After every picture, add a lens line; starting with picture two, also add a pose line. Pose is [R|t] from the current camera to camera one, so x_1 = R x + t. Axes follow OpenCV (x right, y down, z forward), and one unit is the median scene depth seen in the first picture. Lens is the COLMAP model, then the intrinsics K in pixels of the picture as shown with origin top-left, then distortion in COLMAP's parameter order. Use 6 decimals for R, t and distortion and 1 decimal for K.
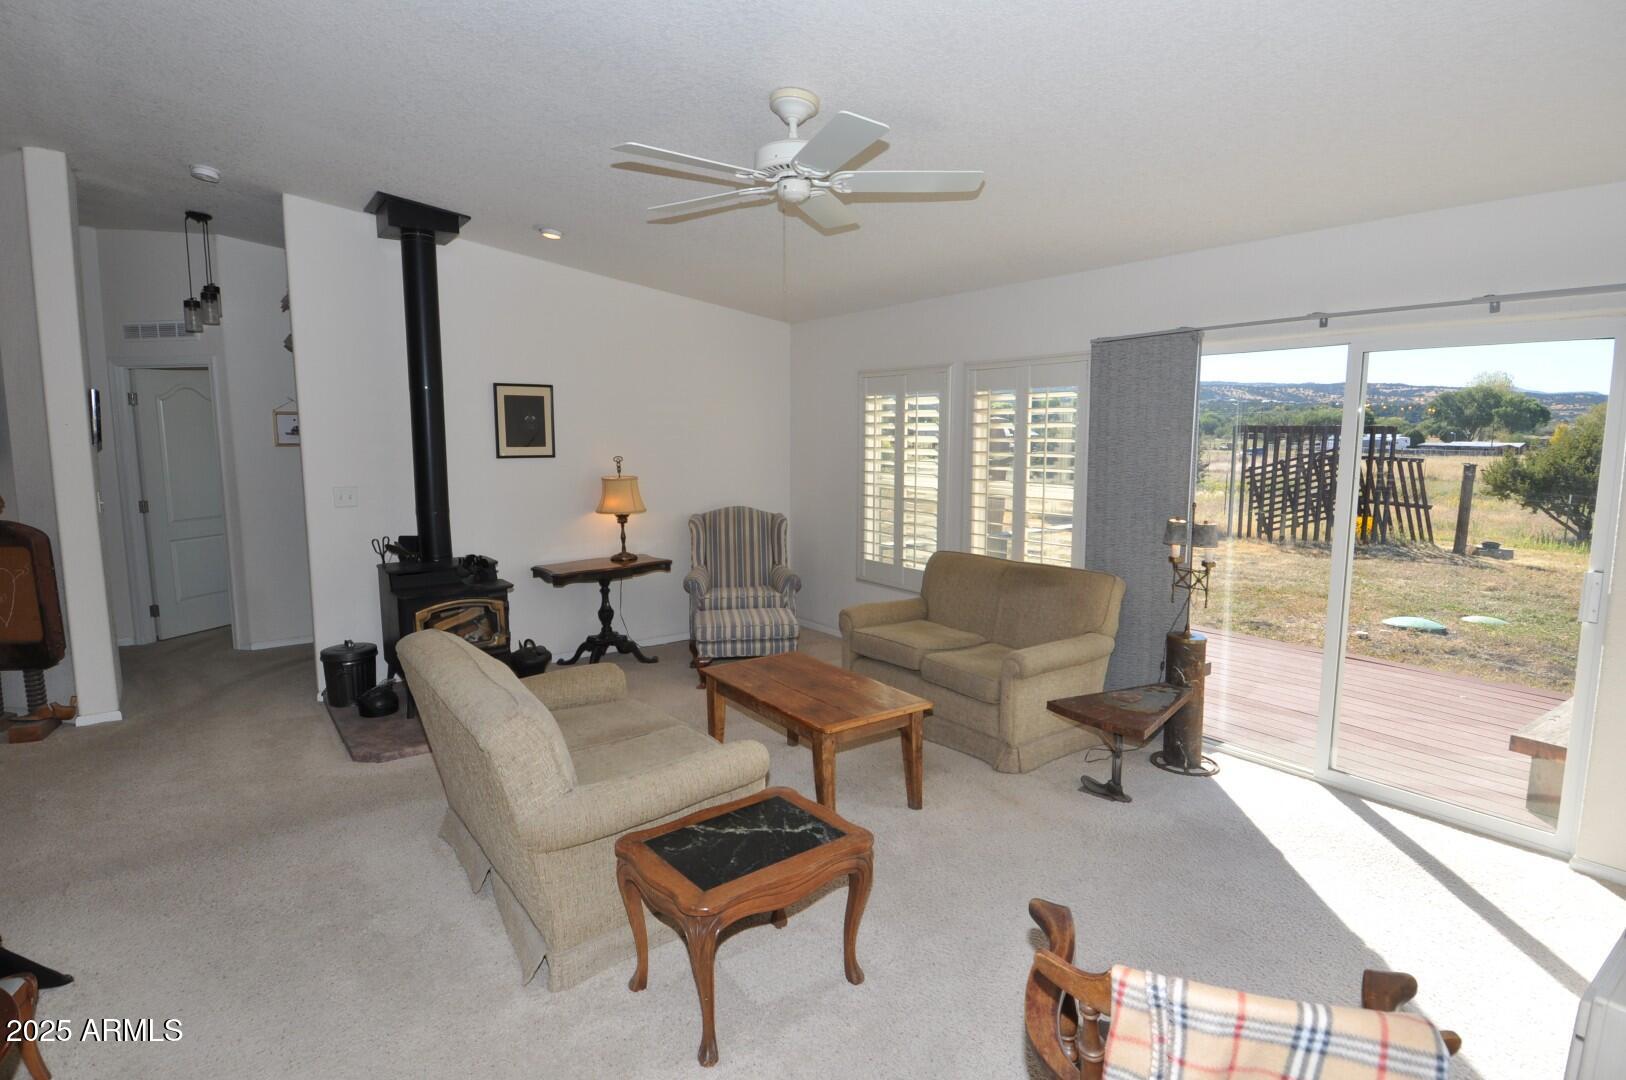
lens RADIAL K [[844.7, 0, 812.1], [0, 844.7, 547.1], [0, 0, 1]] dist [0.003816, -0.000232]
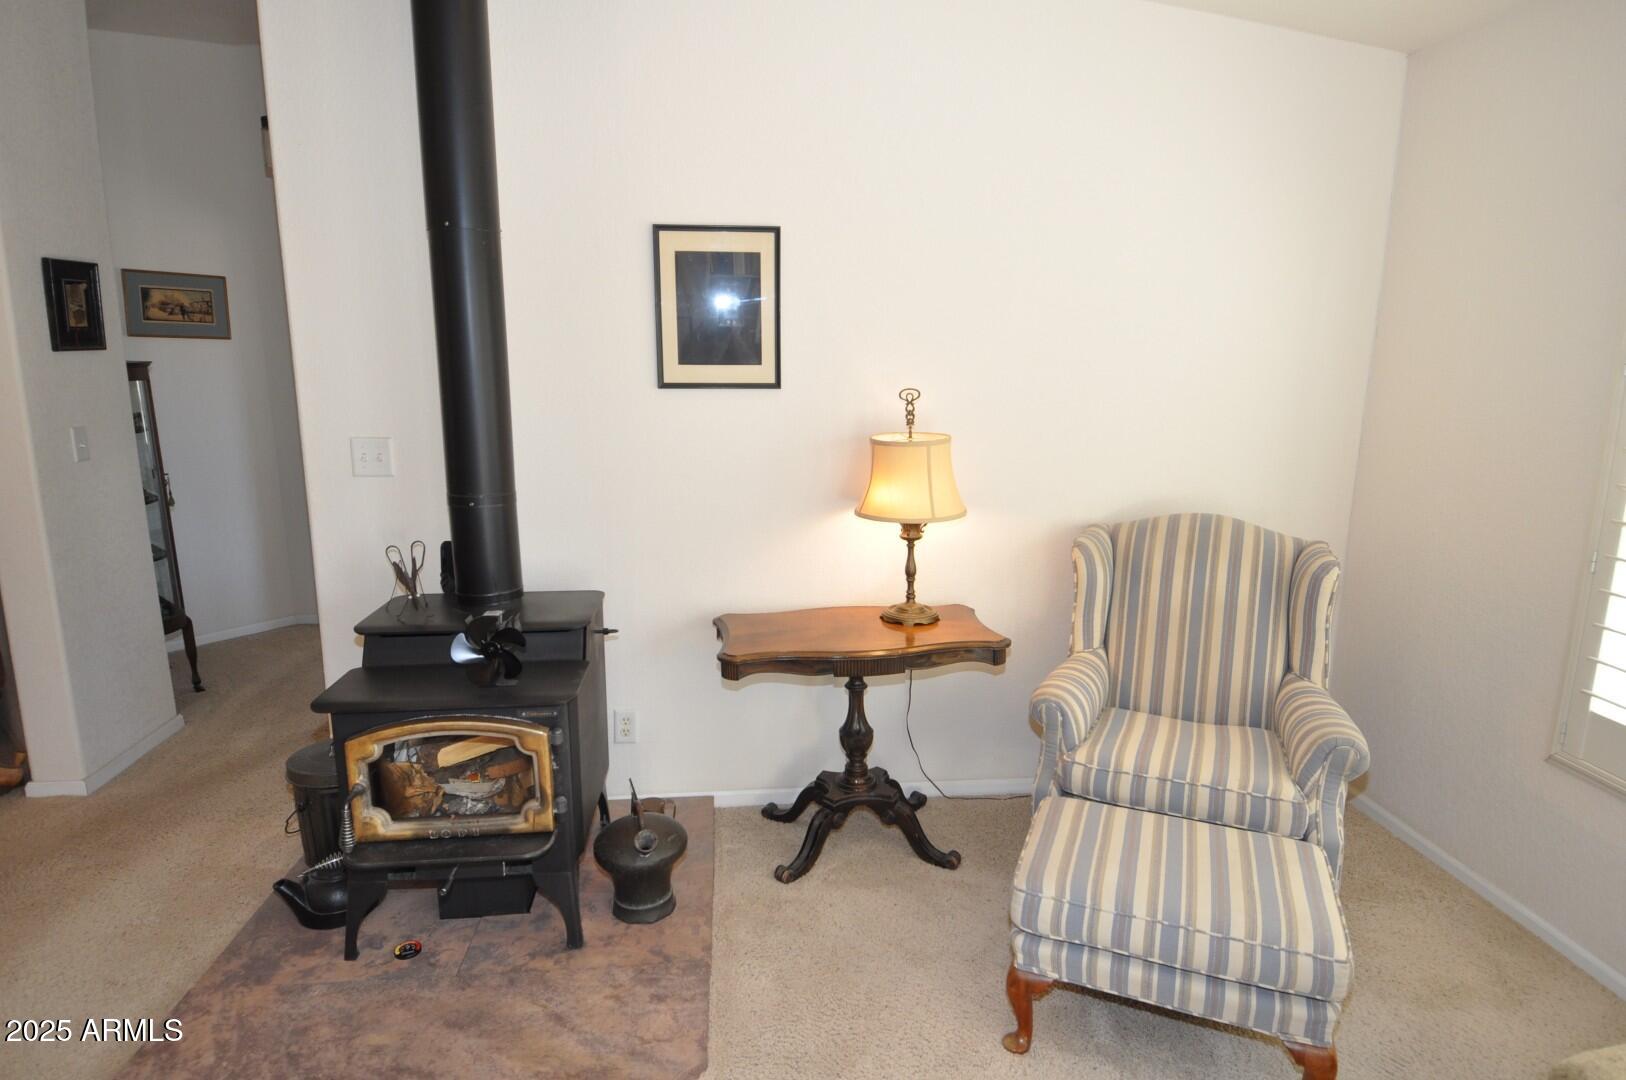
lens RADIAL K [[886.9, 0, 812.2], [0, 886.9, 538.9], [0, 0, 1]] dist [0.022612, -0.000083]
pose [[0.853098, 0.110551, -0.509905, -0.031468], [-0.070120, 0.992722, 0.097914, -0.072549], [0.517018, -0.047775, 0.854640, 0.585813]]
